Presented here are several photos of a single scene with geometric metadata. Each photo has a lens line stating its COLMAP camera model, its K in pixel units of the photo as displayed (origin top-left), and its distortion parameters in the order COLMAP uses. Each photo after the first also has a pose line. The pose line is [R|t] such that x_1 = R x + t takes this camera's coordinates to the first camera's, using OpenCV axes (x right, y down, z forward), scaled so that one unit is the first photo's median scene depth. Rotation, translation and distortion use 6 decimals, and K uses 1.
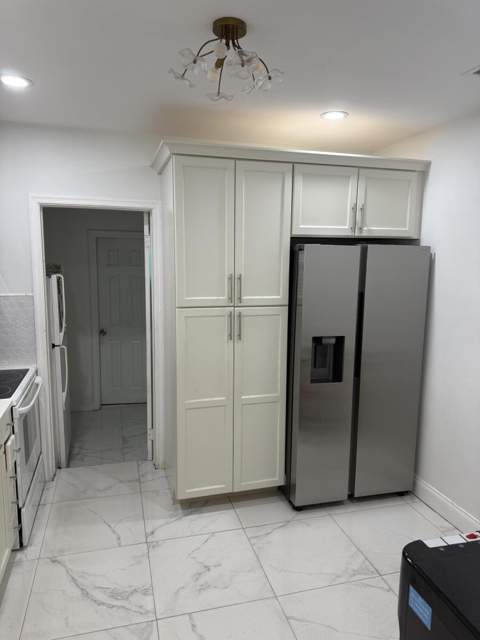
lens RADIAL K [[461.7, 0, 239.3], [0, 461.7, 322.1], [0, 0, 1]] dist [0.080985, -0.089127]
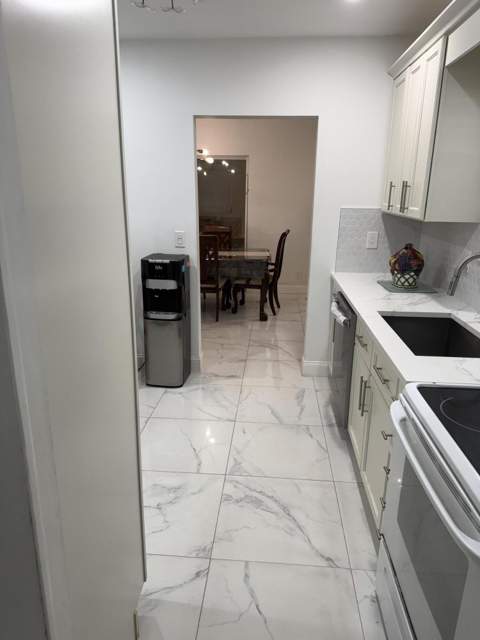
lens RADIAL K [[461.7, 0, 239.3], [0, 461.7, 322.1], [0, 0, 1]] dist [0.080985, -0.089127]
pose [[-0.941306, -0.117296, 0.316520, -0.414137], [0.024187, 0.911838, 0.409838, -0.153013], [-0.336688, 0.393438, -0.855481, 1.423213]]
